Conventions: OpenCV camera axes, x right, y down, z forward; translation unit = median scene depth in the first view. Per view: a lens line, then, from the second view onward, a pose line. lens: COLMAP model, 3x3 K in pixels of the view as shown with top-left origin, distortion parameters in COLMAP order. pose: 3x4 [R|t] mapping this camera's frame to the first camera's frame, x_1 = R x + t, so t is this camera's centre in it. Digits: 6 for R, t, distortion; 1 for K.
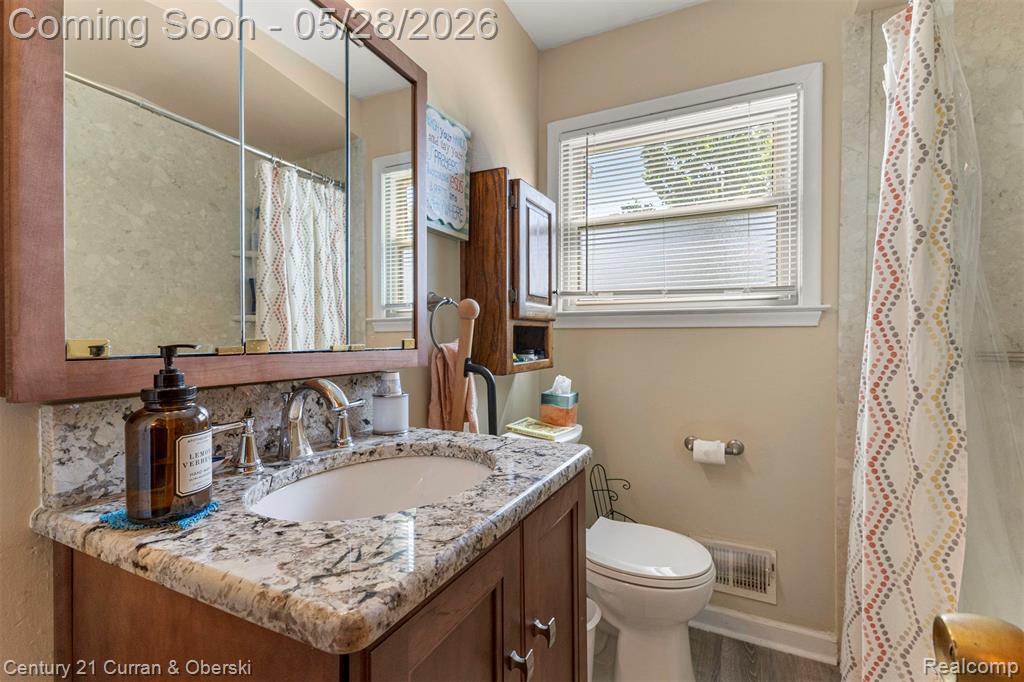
lens RADIAL K [[440.9, 0, 503.2], [0, 440.9, 344.4], [0, 0, 1]] dist [0.006367, 0.000020]
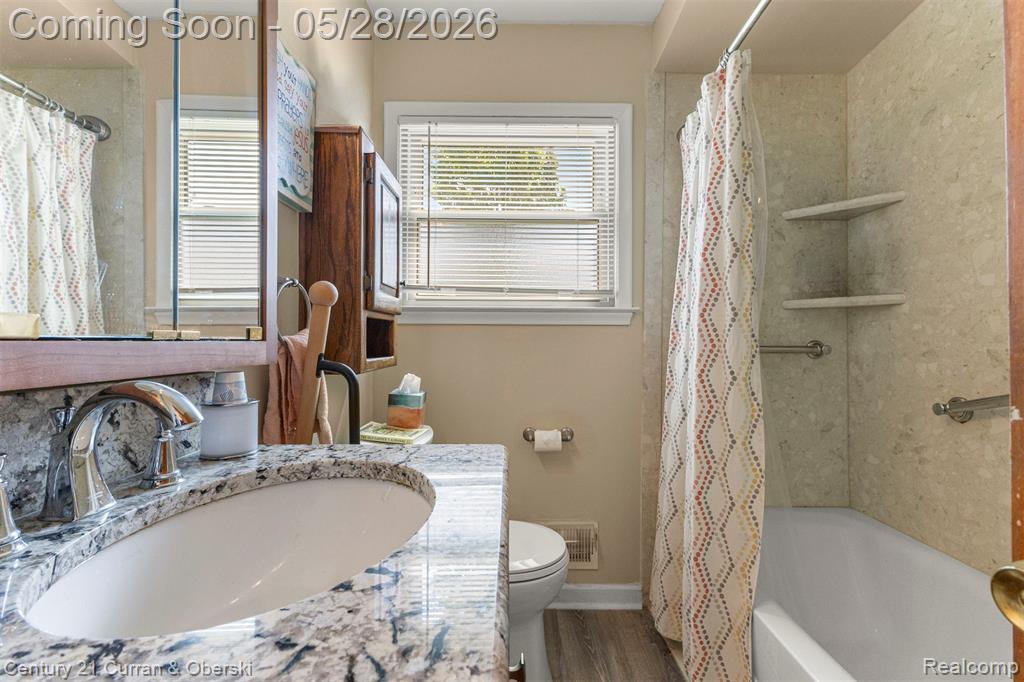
lens RADIAL K [[440.9, 0, 517.1], [0, 440.9, 339.3], [0, 0, 1]] dist [0.006367, 0.000020]
pose [[0.895751, 0.004751, 0.444531, -0.152966], [0.000380, 0.999934, -0.011453, 0.017788], [-0.444556, 0.010428, 0.895690, 0.138914]]
